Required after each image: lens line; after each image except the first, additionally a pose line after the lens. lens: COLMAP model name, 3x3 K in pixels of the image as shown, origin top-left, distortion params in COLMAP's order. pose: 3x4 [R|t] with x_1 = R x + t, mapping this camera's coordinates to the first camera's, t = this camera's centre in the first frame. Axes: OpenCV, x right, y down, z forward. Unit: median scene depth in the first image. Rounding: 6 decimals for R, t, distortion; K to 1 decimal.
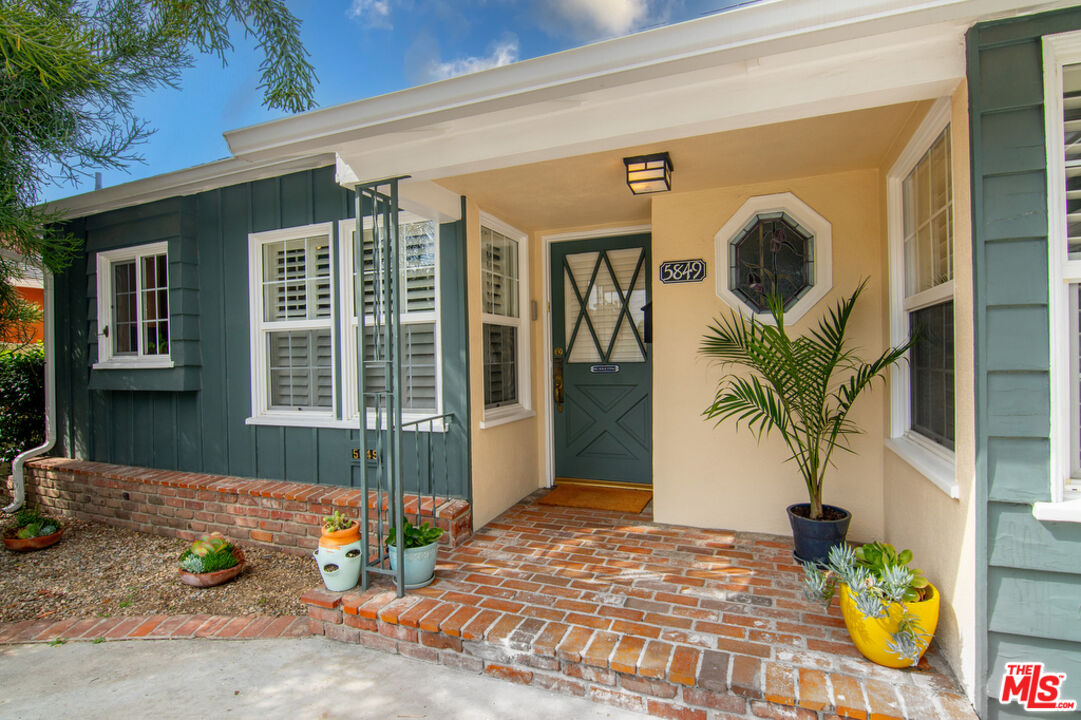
lens RADIAL K [[550.5, 0, 540.5], [0, 550.5, 360.0], [0, 0, 1]] dist [-0.004991, -0.001917]
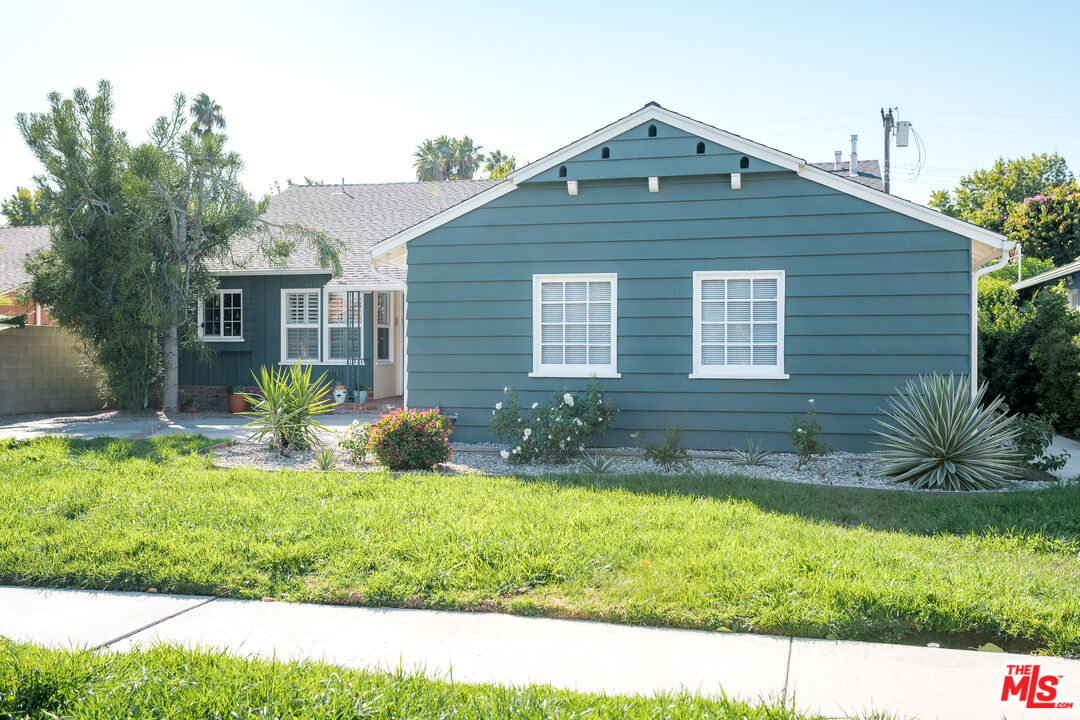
lens RADIAL K [[1063.8, 0, 542.2], [0, 1063.8, 340.2], [0, 0, 1]] dist [0.083405, -0.134482]
pose [[0.992013, 0.022360, 0.124138, 0.058714], [-0.020838, 0.999691, -0.013544, 0.055287], [-0.124403, 0.010849, 0.992173, -4.778337]]
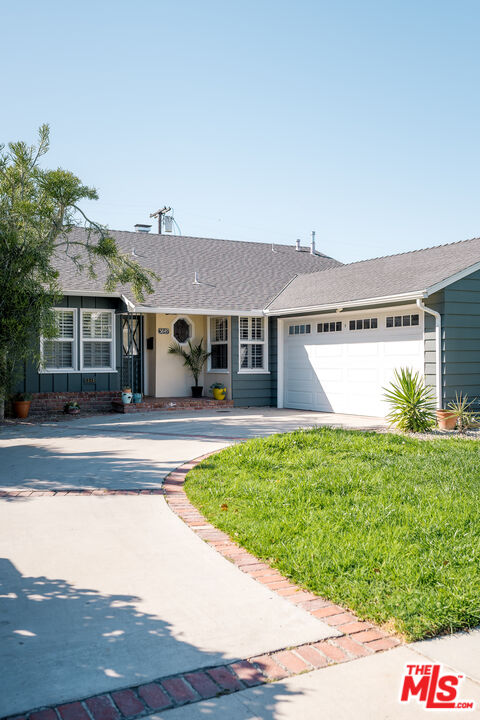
lens RADIAL K [[709.2, 0, 240.0], [0, 709.2, 360.0], [0, 0, 1]] dist [0.083405, -0.134482]
pose [[0.620546, 0.017674, 0.783971, -3.348470], [-0.008756, 0.999840, -0.015610, 0.115728], [-0.784121, 0.002823, 0.620601, -2.541272]]
